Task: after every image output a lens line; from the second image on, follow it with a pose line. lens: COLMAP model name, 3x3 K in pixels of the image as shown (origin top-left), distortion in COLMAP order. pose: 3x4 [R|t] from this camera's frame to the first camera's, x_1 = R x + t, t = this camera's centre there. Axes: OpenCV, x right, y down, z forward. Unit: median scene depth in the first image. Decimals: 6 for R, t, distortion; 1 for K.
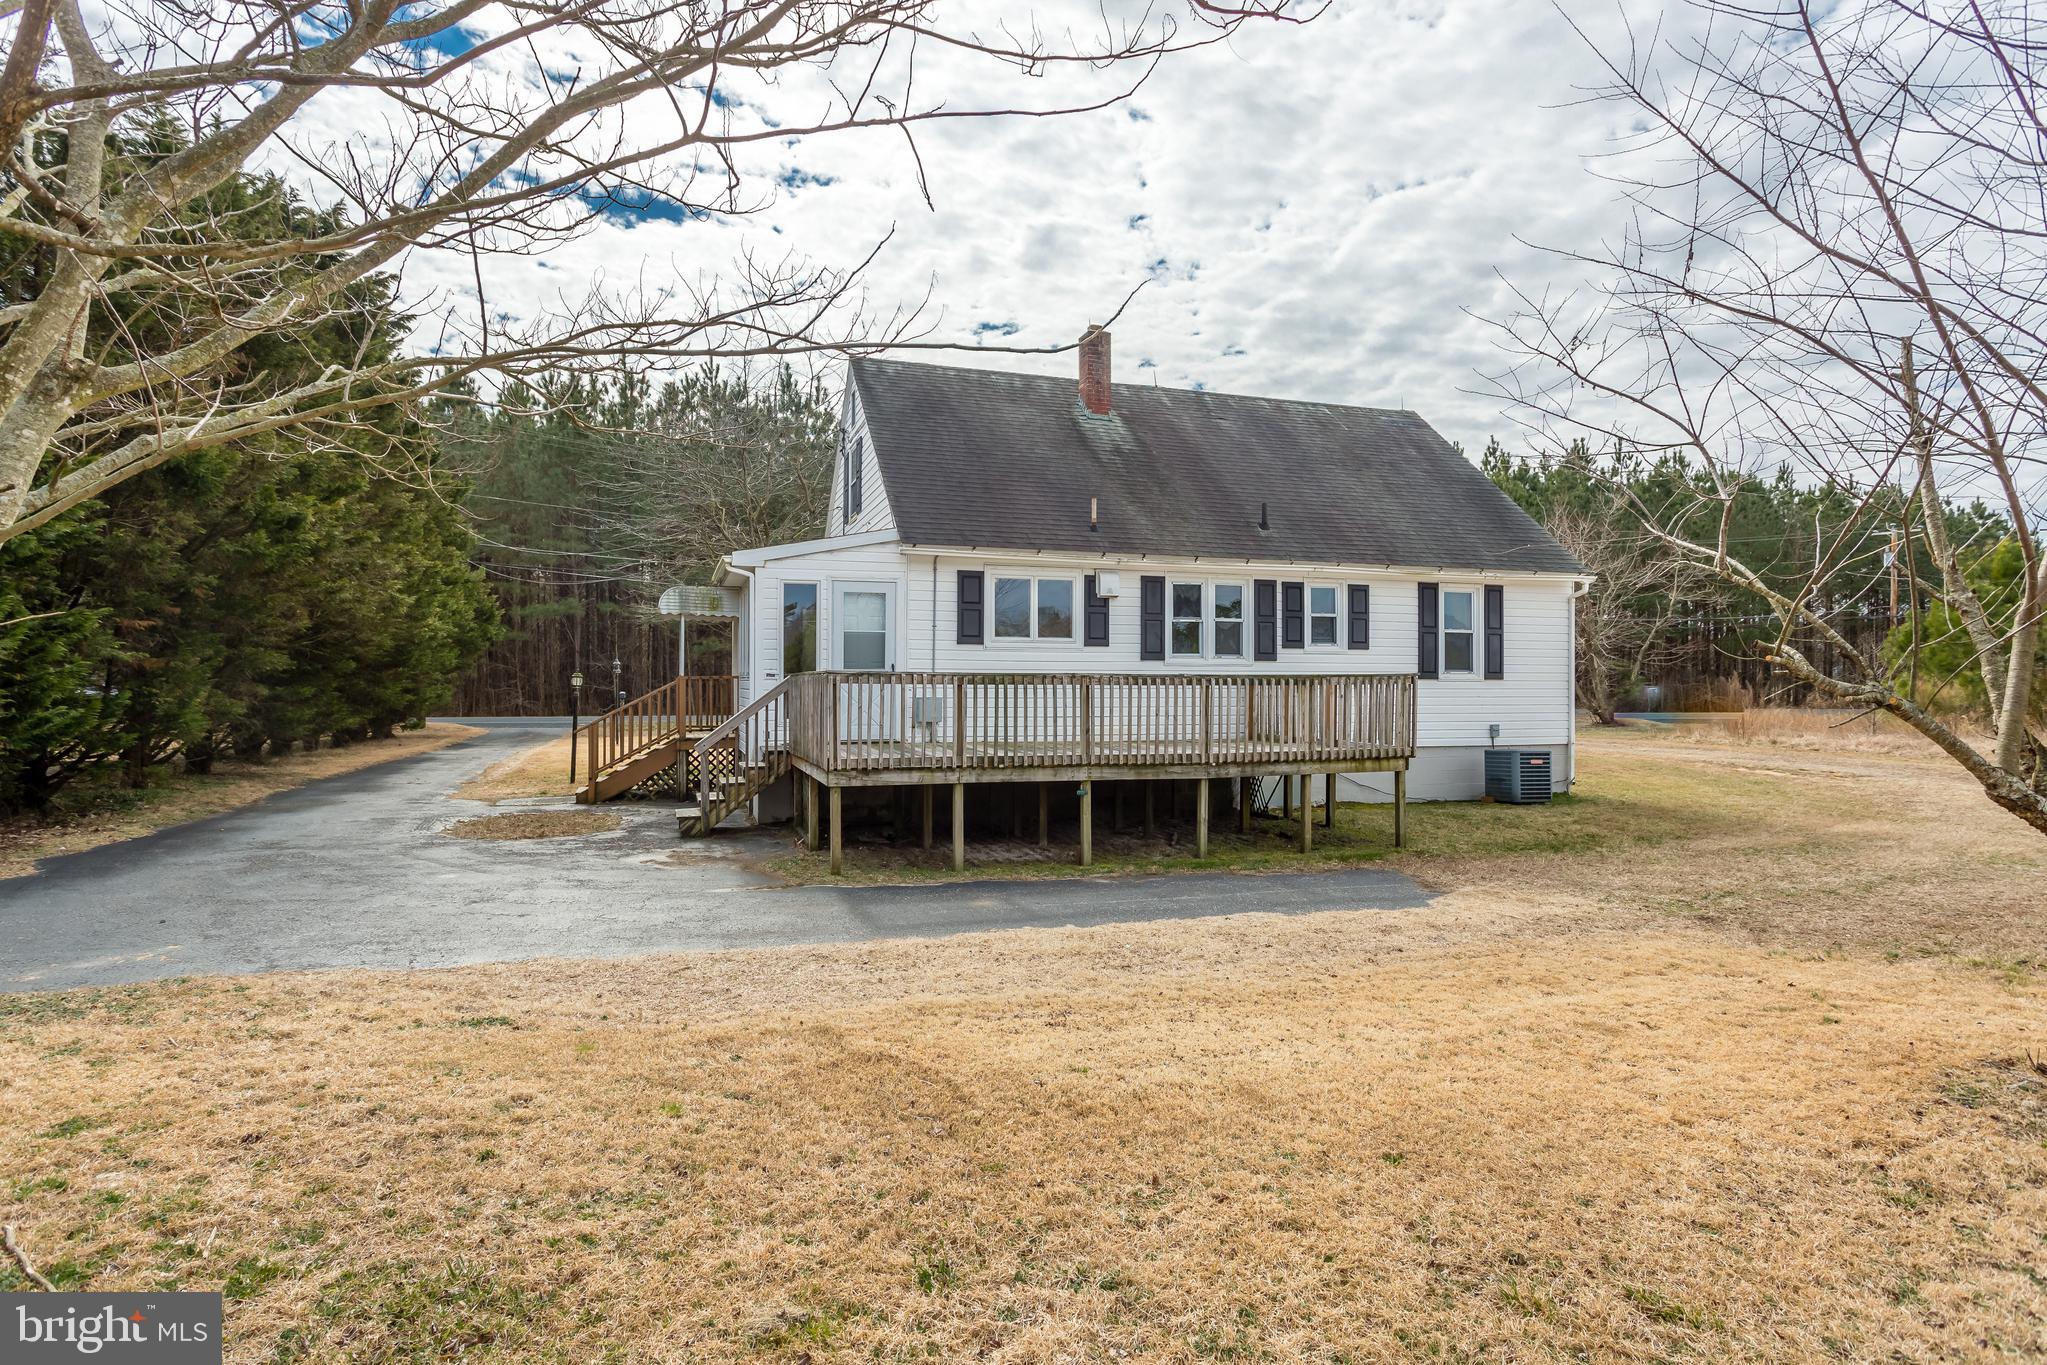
lens RADIAL K [[1088.5, 0, 1010.7], [0, 1088.5, 674.7], [0, 0, 1]] dist [0.008678, 0.003500]
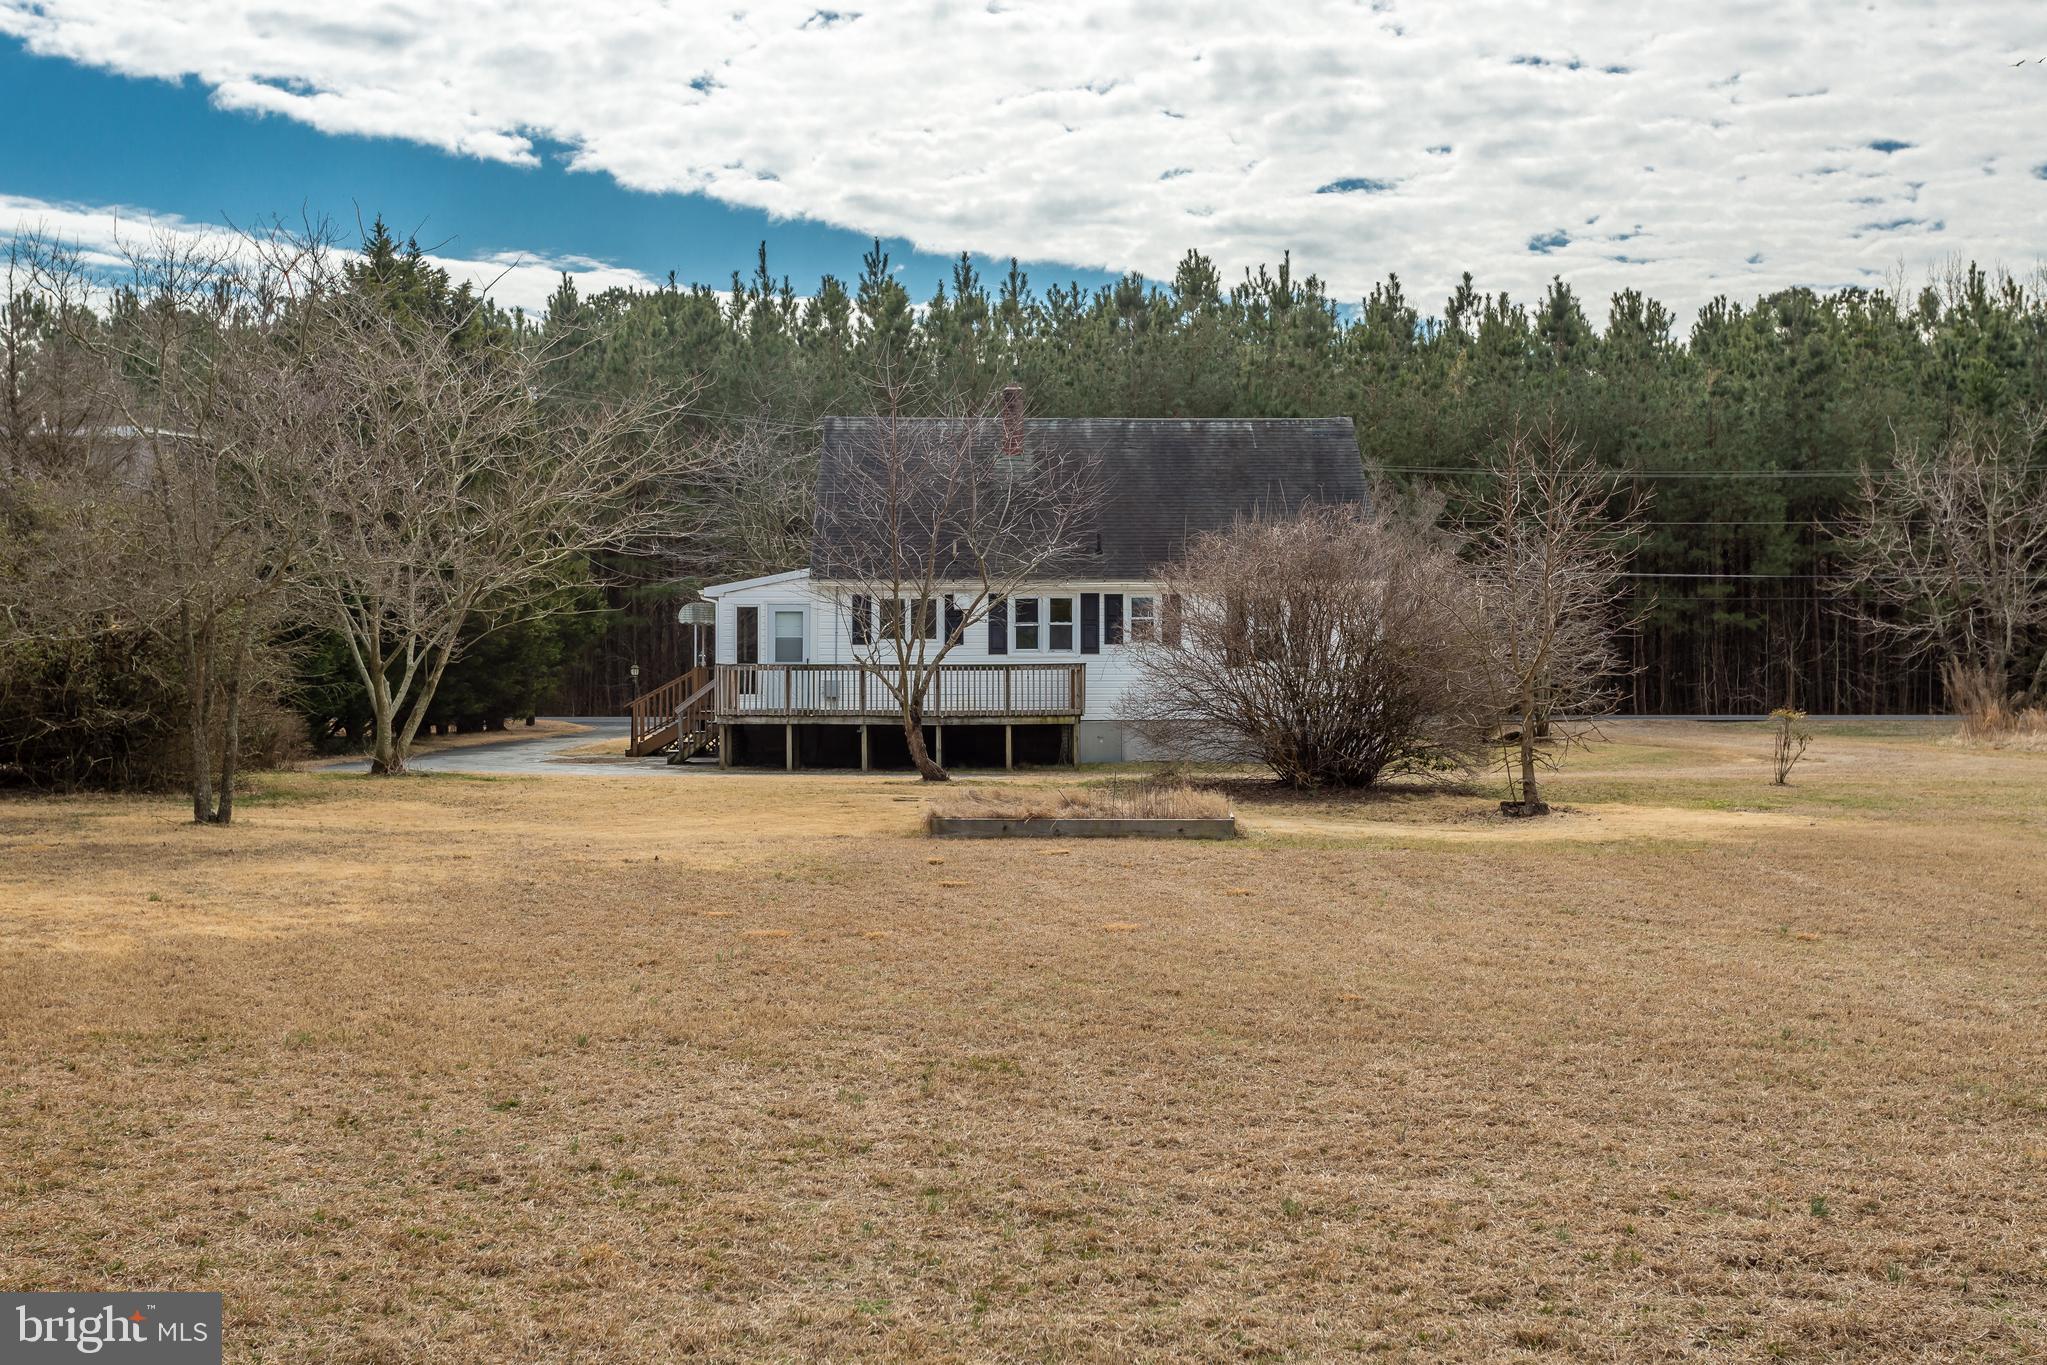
lens RADIAL K [[2317.4, 0, 1026.8], [0, 2317.4, 686.7], [0, 0, 1]] dist [0.040903, 0.000000]
pose [[0.958929, -0.003300, -0.283628, 1.025520], [0.005775, 0.999952, 0.007891, 0.005439], [0.283588, -0.009205, 0.958902, -1.869302]]
